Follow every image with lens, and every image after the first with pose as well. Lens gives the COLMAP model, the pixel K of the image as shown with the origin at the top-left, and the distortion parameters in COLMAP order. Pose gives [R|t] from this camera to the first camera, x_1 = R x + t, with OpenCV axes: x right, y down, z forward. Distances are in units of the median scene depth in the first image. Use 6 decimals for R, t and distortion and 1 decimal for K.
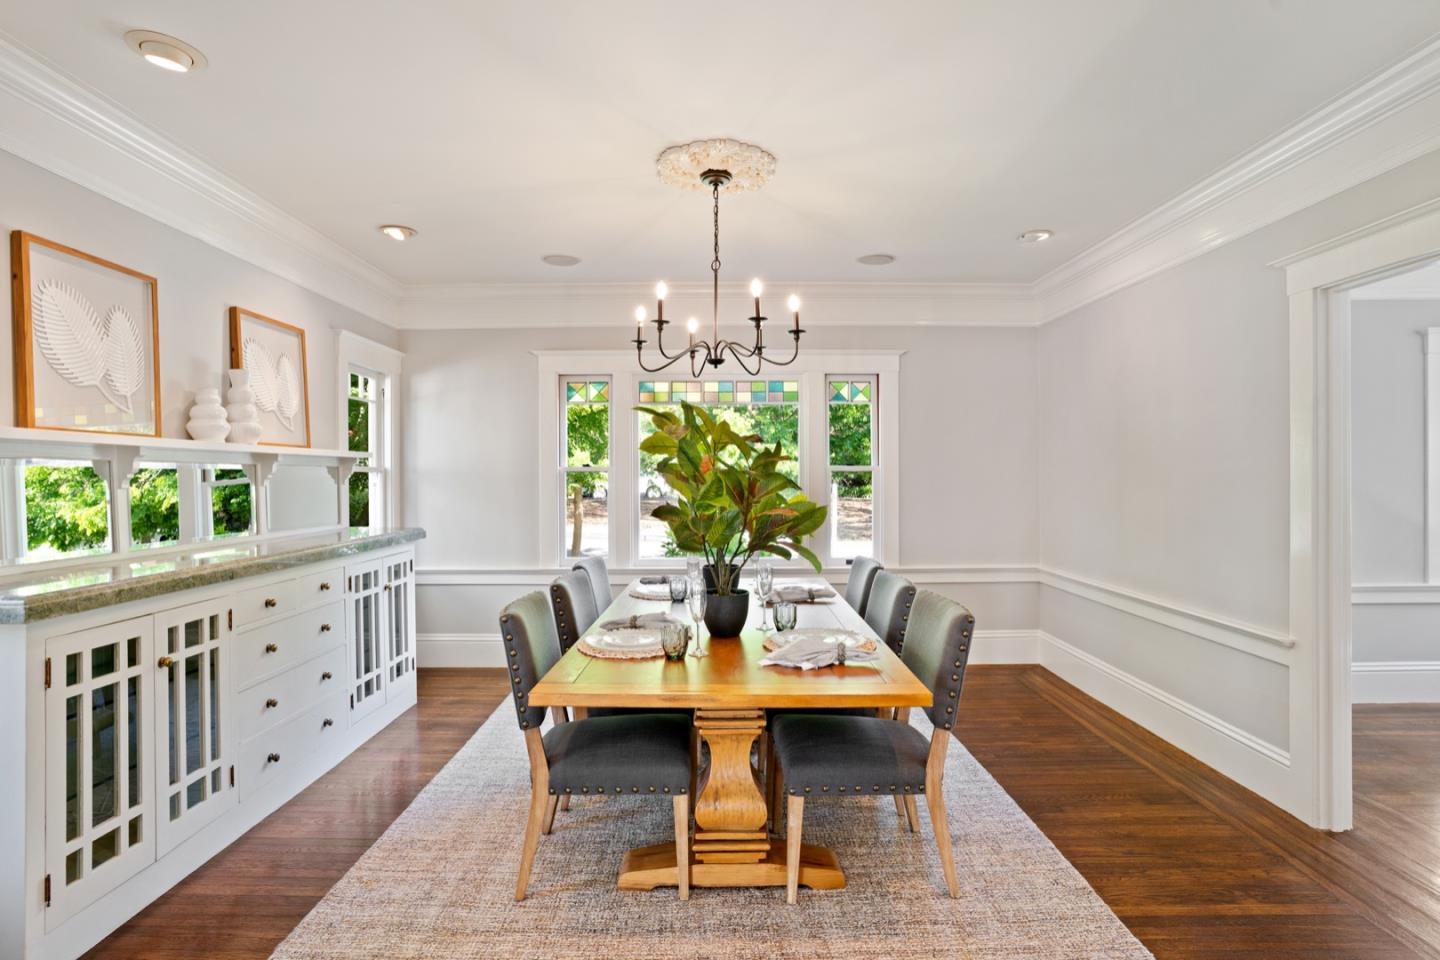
lens RADIAL K [[698.0, 0, 703.8], [0, 698.0, 476.6], [0, 0, 1]] dist [-0.020305, 0.001043]
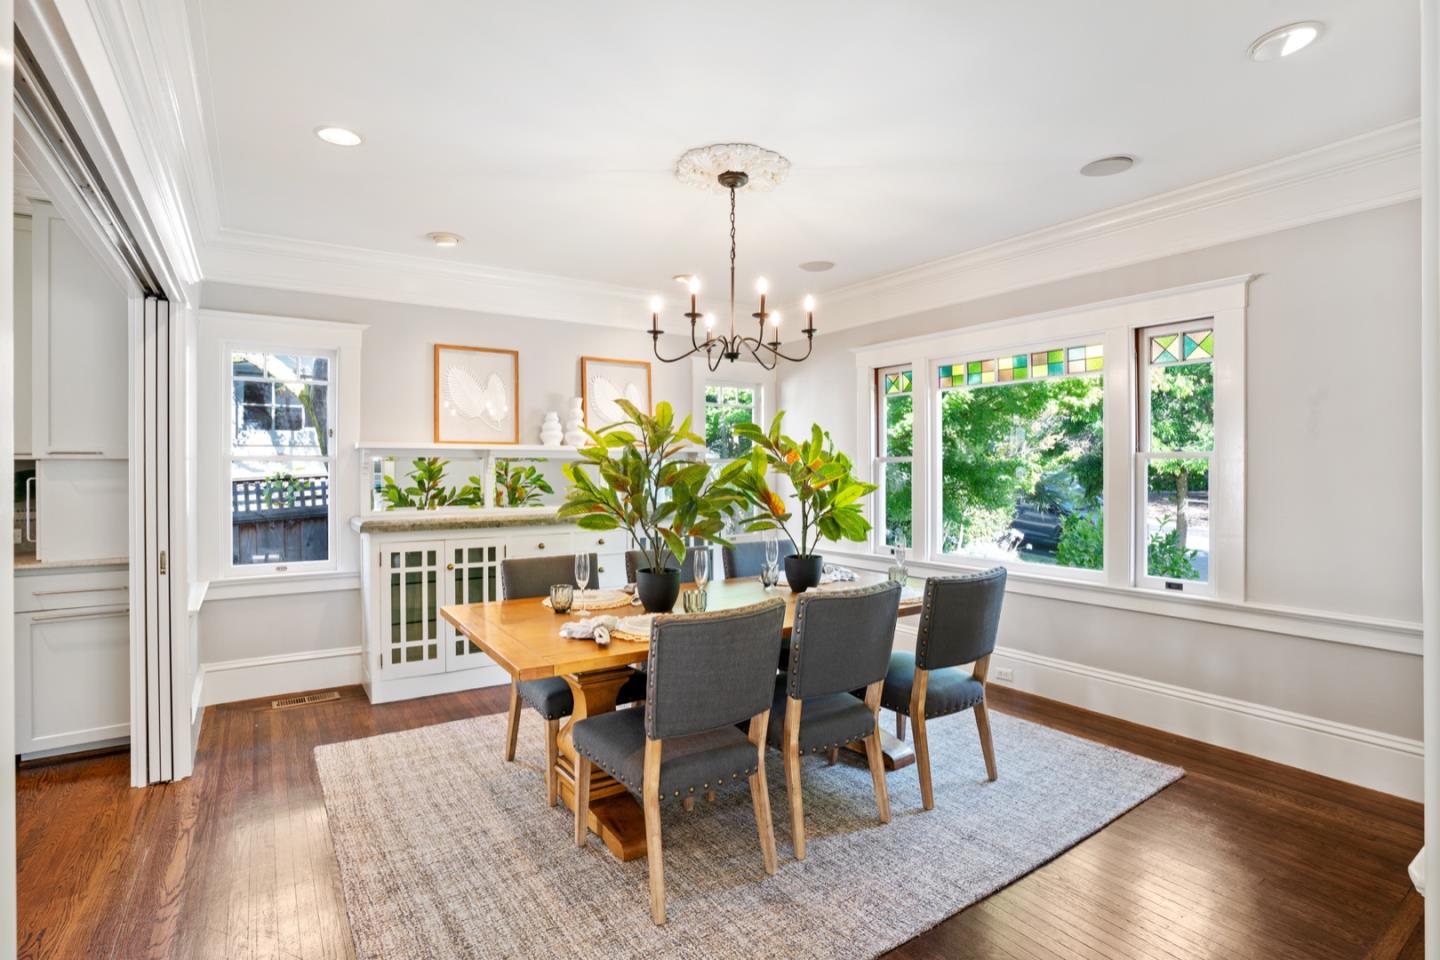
lens RADIAL K [[696.1, 0, 721.2], [0, 696.1, 470.7], [0, 0, 1]] dist [-0.051820, 0.000303]
pose [[0.569115, 0.007128, -0.822227, 1.068655], [-0.005170, 0.999974, 0.005091, -0.001075], [0.822242, 0.001354, 0.569137, 0.510154]]
